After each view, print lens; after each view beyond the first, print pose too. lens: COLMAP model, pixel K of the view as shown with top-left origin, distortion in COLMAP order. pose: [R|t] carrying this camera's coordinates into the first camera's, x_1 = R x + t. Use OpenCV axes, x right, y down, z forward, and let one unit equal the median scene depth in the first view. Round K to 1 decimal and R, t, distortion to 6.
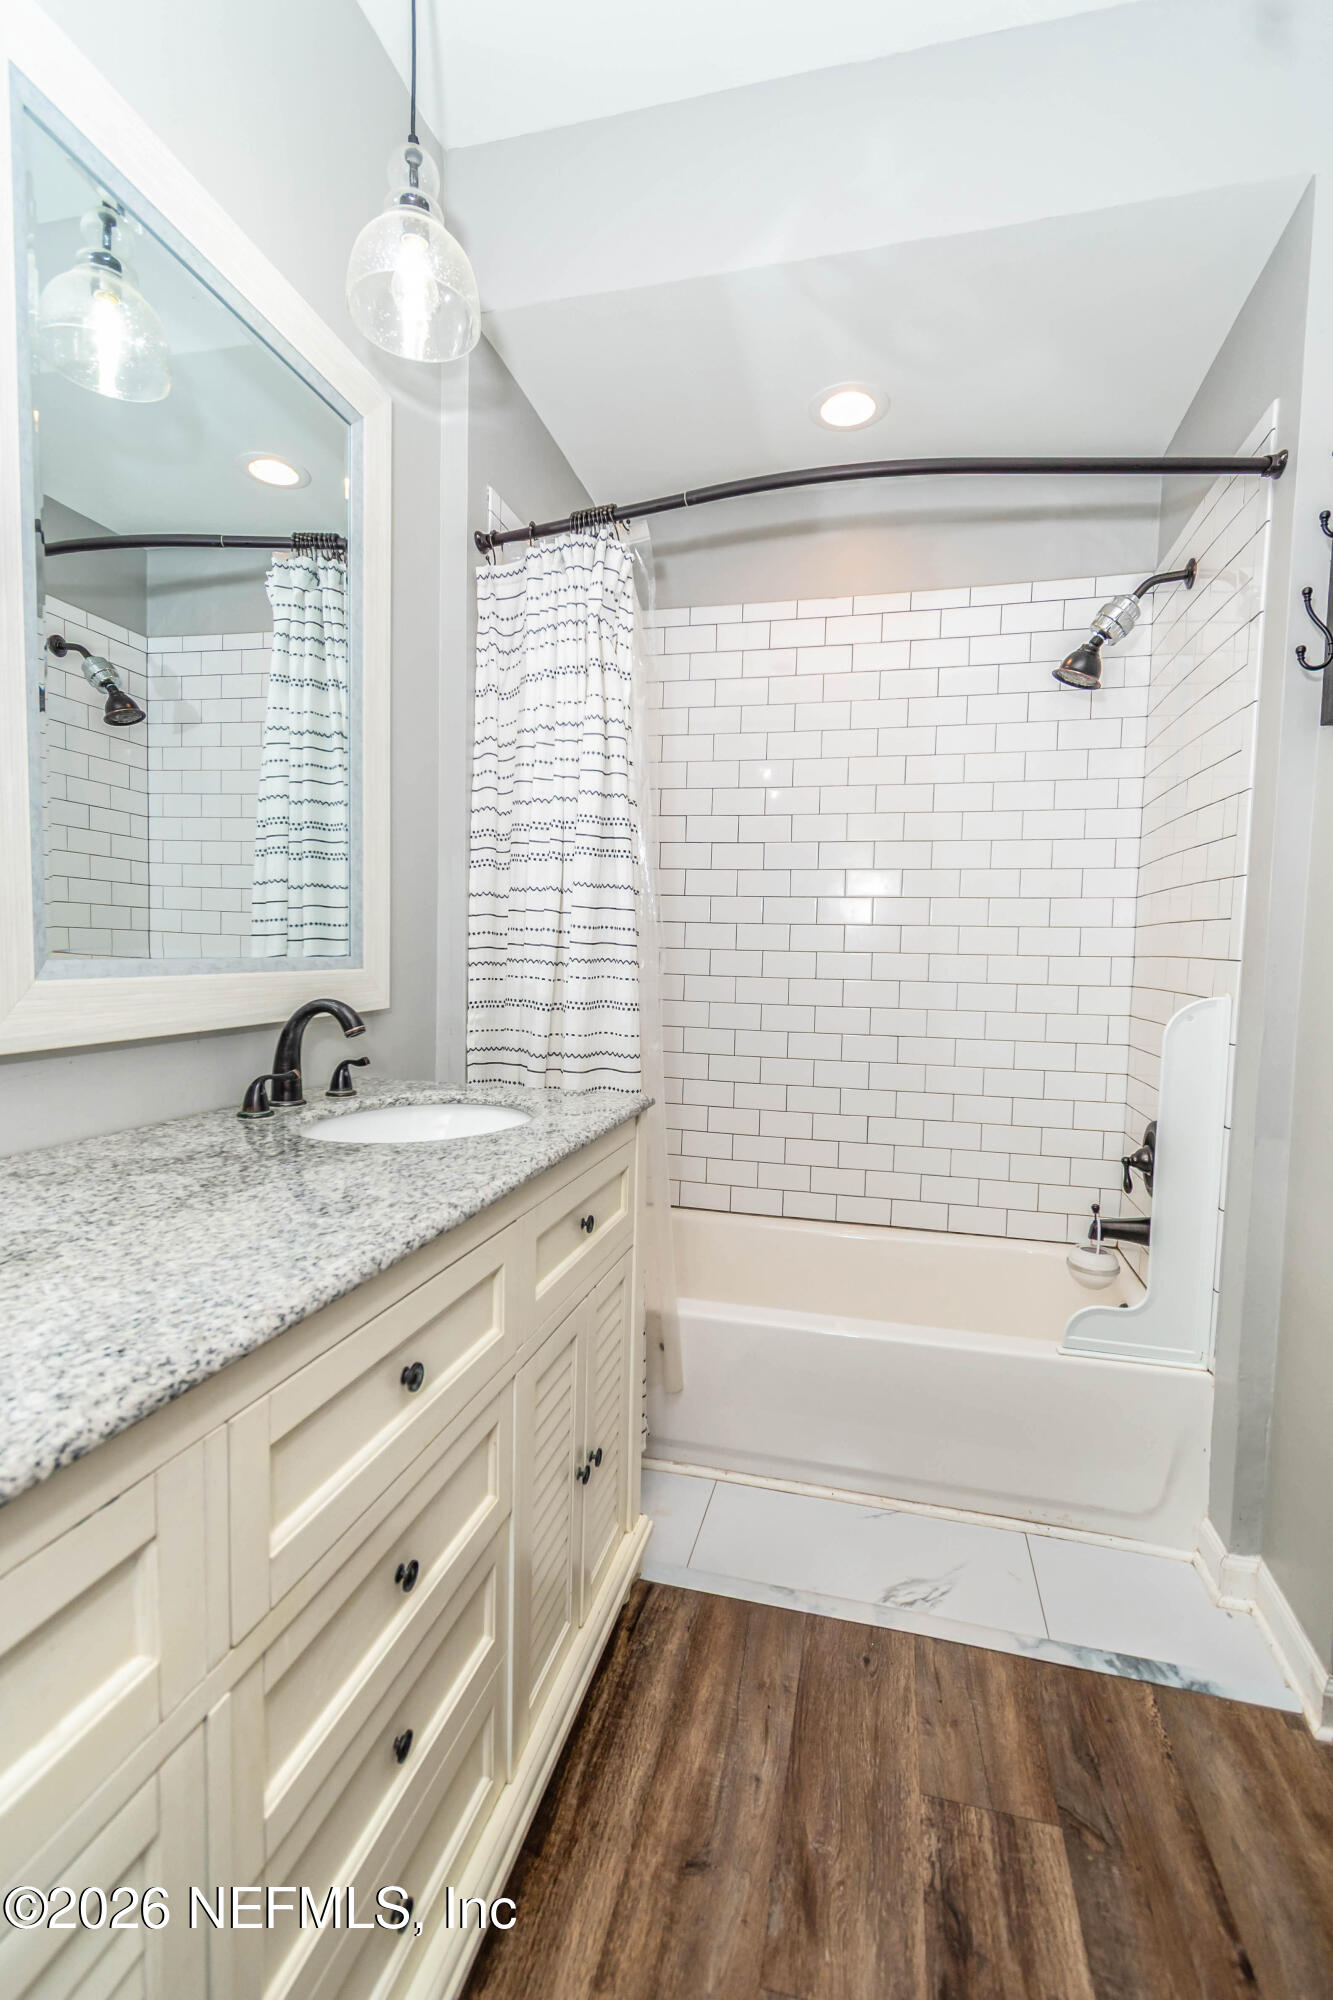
lens RADIAL K [[901.4, 0, 662.7], [0, 901.4, 1000.7], [0, 0, 1]] dist [0.003839, -0.001408]
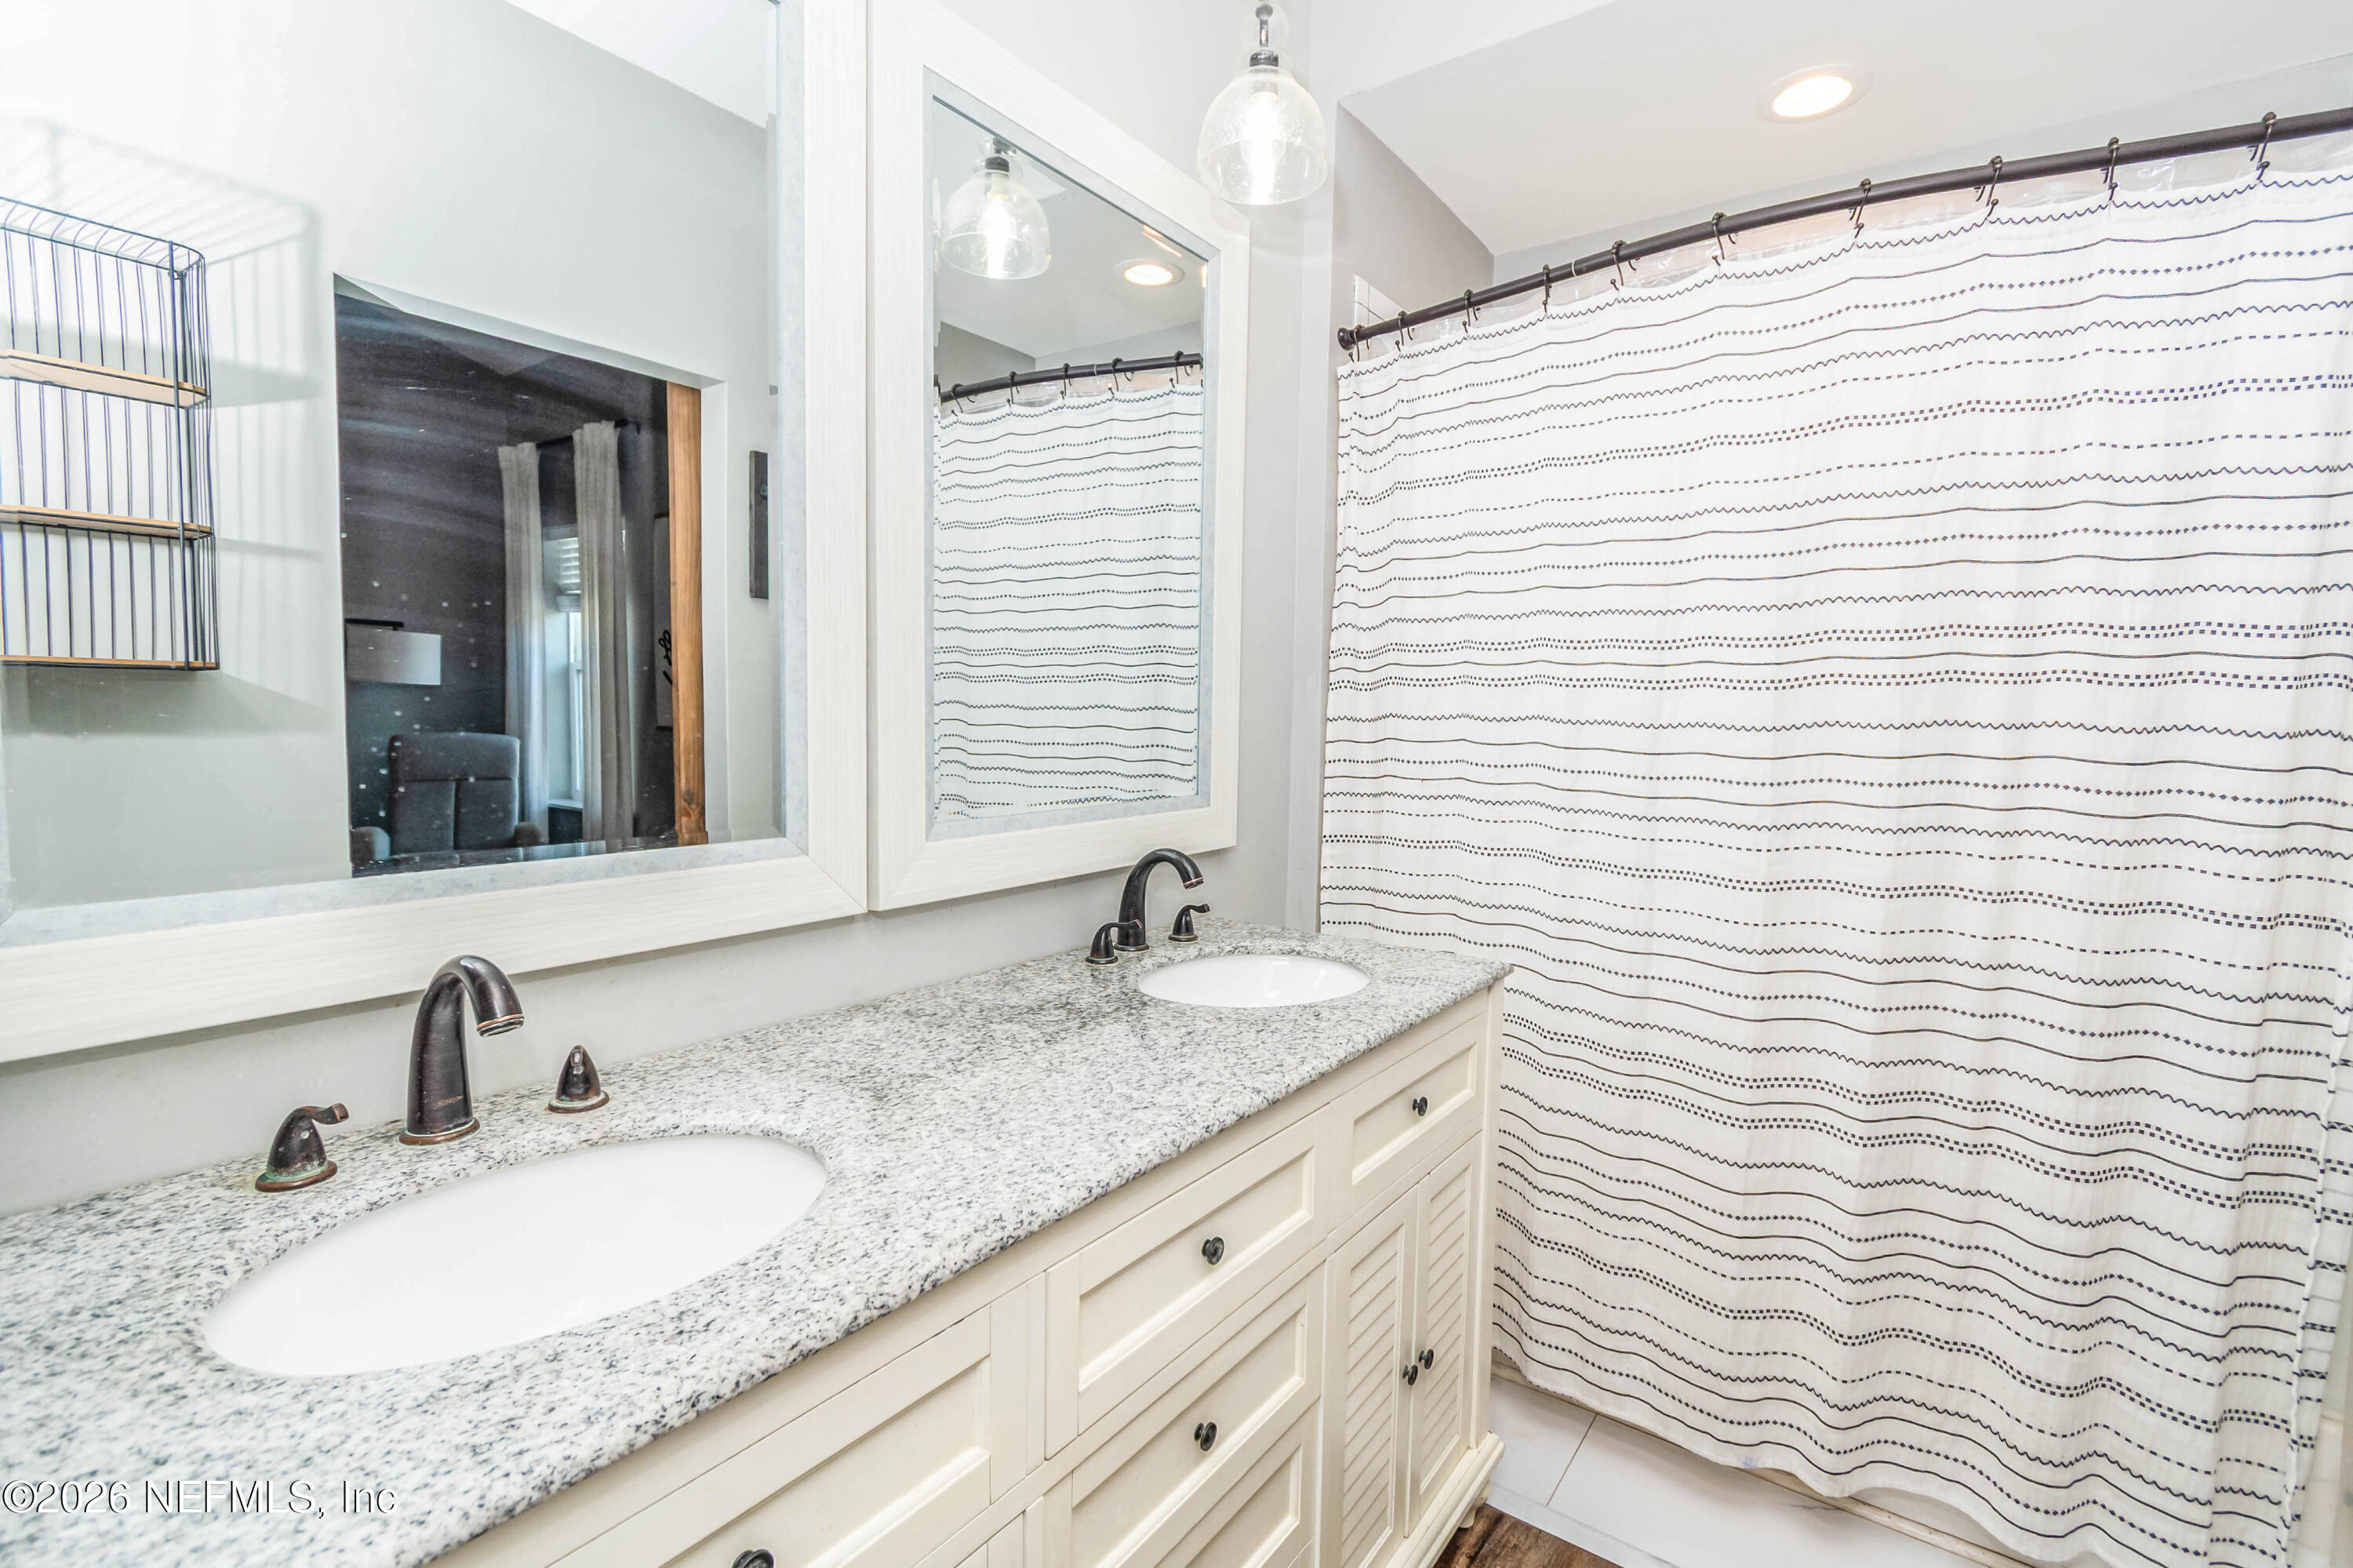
lens RADIAL K [[1060.6, 0, 1184.2], [0, 1060.6, 779.6], [0, 0, 1]] dist [0.003839, -0.001408]
pose [[0.929691, 0.018205, -0.367890, 0.088981], [-0.019853, 0.999803, -0.000696, -0.085905], [0.367805, 0.007951, 0.929869, -0.114186]]
